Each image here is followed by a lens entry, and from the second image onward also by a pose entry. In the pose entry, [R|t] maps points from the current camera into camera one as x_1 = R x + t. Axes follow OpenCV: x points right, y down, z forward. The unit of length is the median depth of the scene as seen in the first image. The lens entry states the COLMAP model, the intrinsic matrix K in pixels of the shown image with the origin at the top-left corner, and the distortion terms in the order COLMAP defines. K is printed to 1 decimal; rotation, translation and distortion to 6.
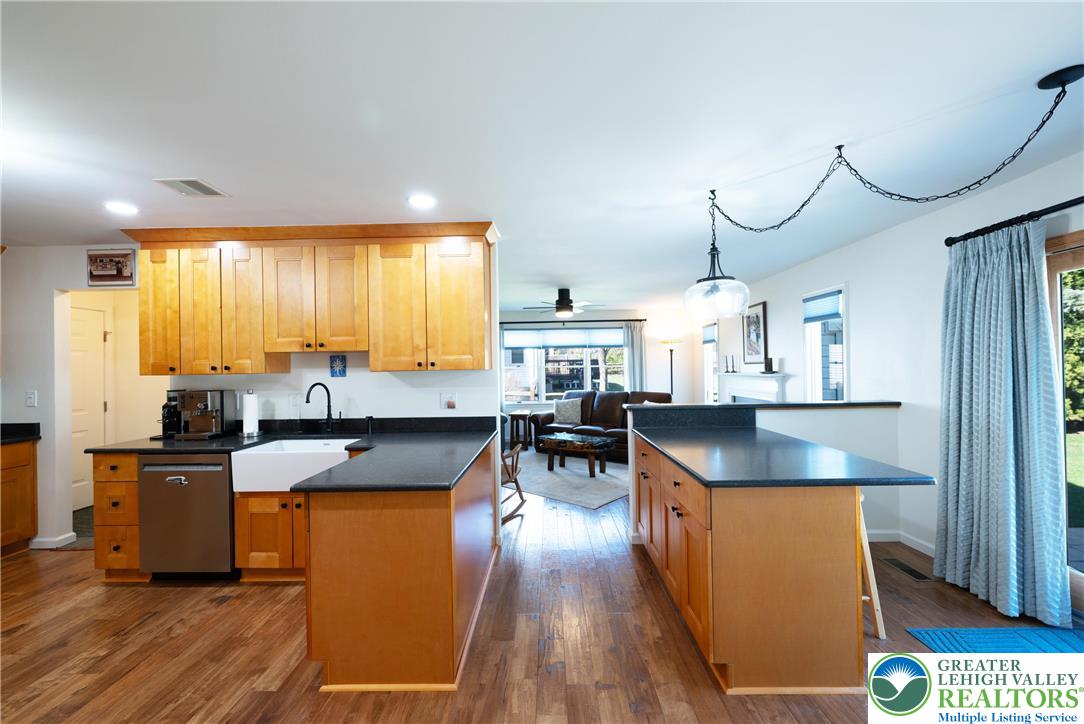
lens RADIAL K [[439.9, 0, 545.4], [0, 439.9, 363.6], [0, 0, 1]] dist [-0.001016, 0.000141]
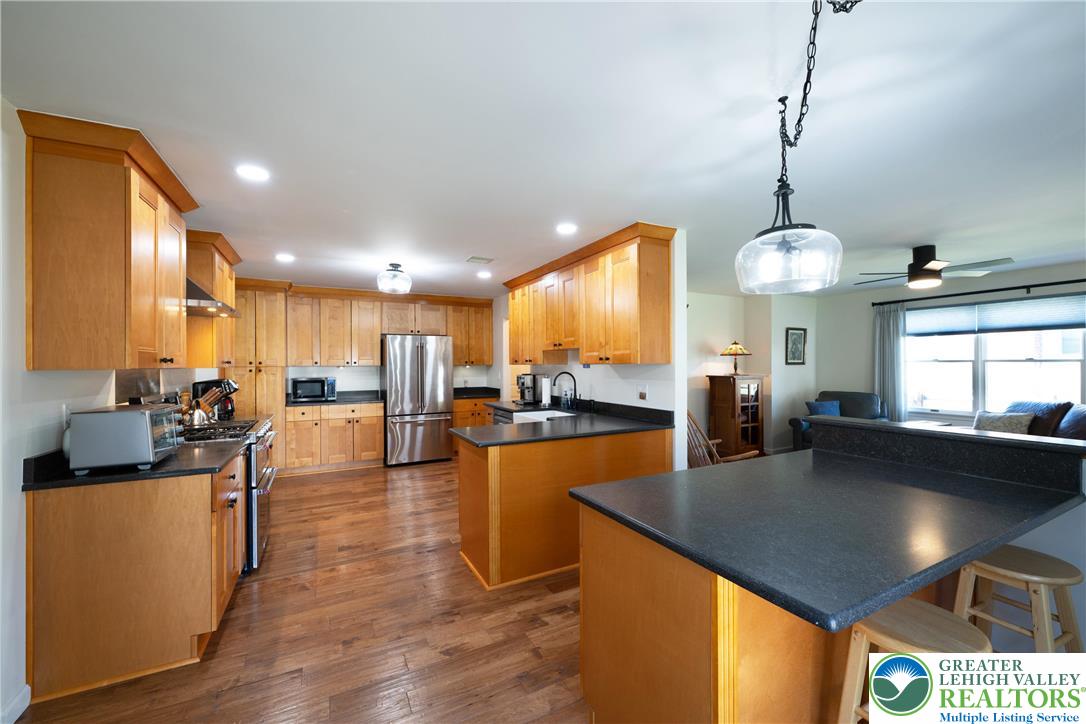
lens RADIAL K [[430.0, 0, 543.0], [0, 430.0, 362.0], [0, 0, 1]] dist [-0.000184, 0.000038]
pose [[0.467139, 0.010519, -0.884121, 0.663405], [0.006107, 0.999867, 0.015123, -0.008054], [0.884163, -0.012464, 0.467012, 0.316170]]
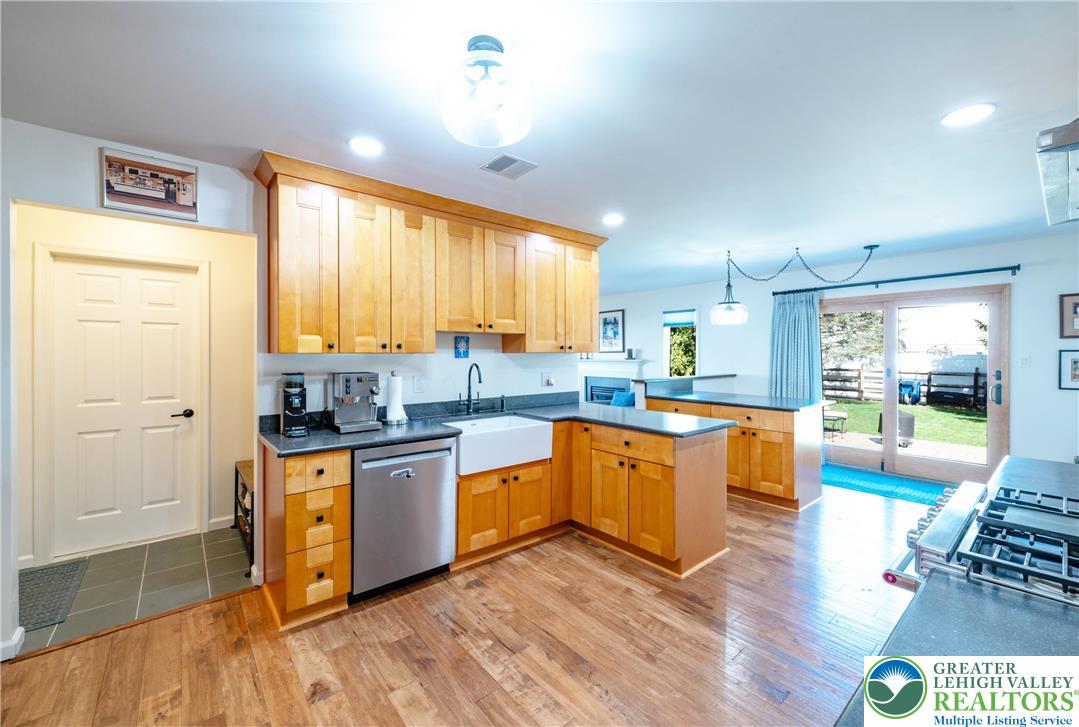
lens RADIAL K [[435.7, 0, 550.4], [0, 435.7, 355.2], [0, 0, 1]] dist [0.002525, 0.000161]
pose [[0.753299, 0.012847, 0.657553, -1.065165], [-0.015779, 0.999874, -0.001459, 0.024172], [-0.657489, -0.009276, 0.753407, 0.141731]]
